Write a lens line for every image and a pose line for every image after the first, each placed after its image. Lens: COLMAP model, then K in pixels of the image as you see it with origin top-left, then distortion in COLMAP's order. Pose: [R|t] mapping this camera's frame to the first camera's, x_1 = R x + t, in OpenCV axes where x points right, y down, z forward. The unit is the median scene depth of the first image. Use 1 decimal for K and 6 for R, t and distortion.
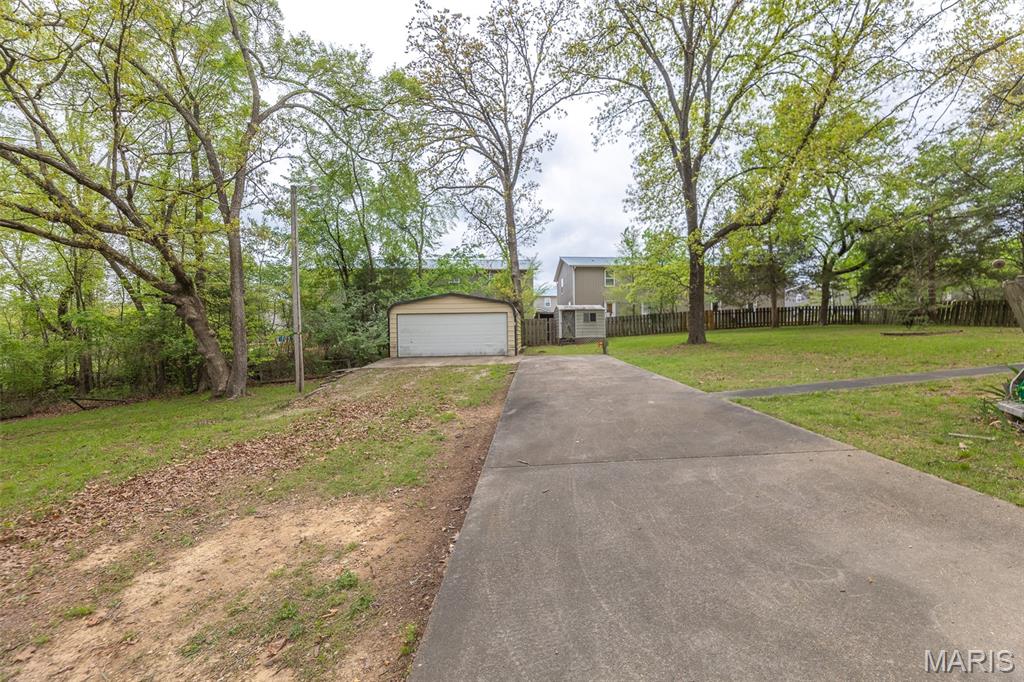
lens RADIAL K [[407.7, 0, 512.0], [0, 407.7, 341.0], [0, 0, 1]] dist [-0.000134, 0.000065]
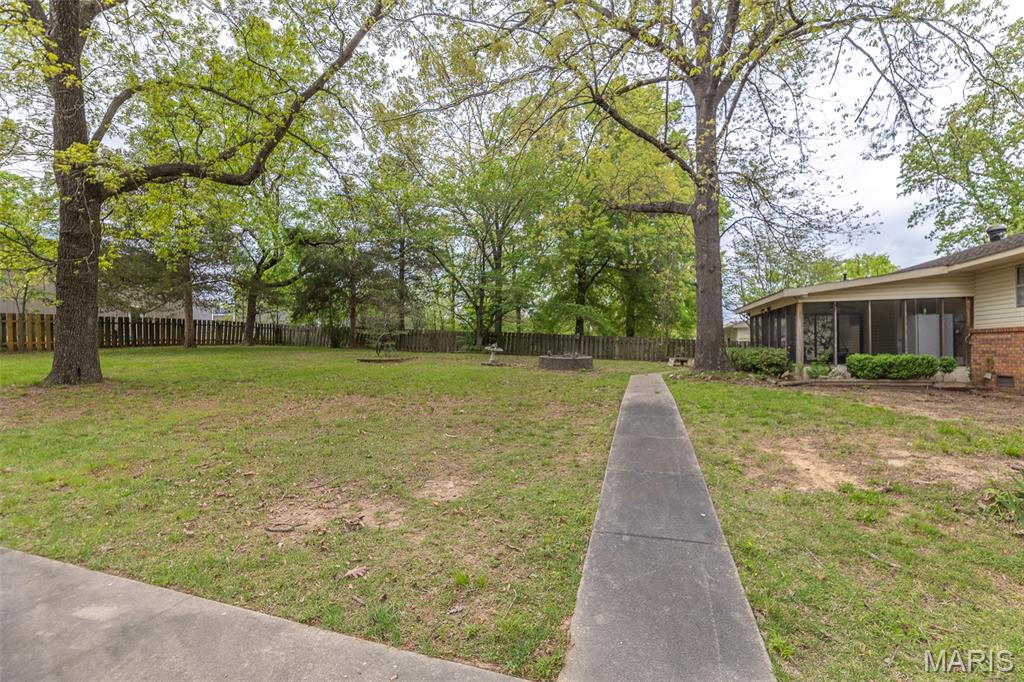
lens RADIAL K [[407.7, 0, 512.0], [0, 407.7, 341.0], [0, 0, 1]] dist [-0.000134, 0.000065]
pose [[0.238302, 0.030579, 0.970709, 0.093712], [0.007448, 0.999417, -0.033312, -0.018472], [-0.971162, 0.015168, 0.237936, 0.328076]]
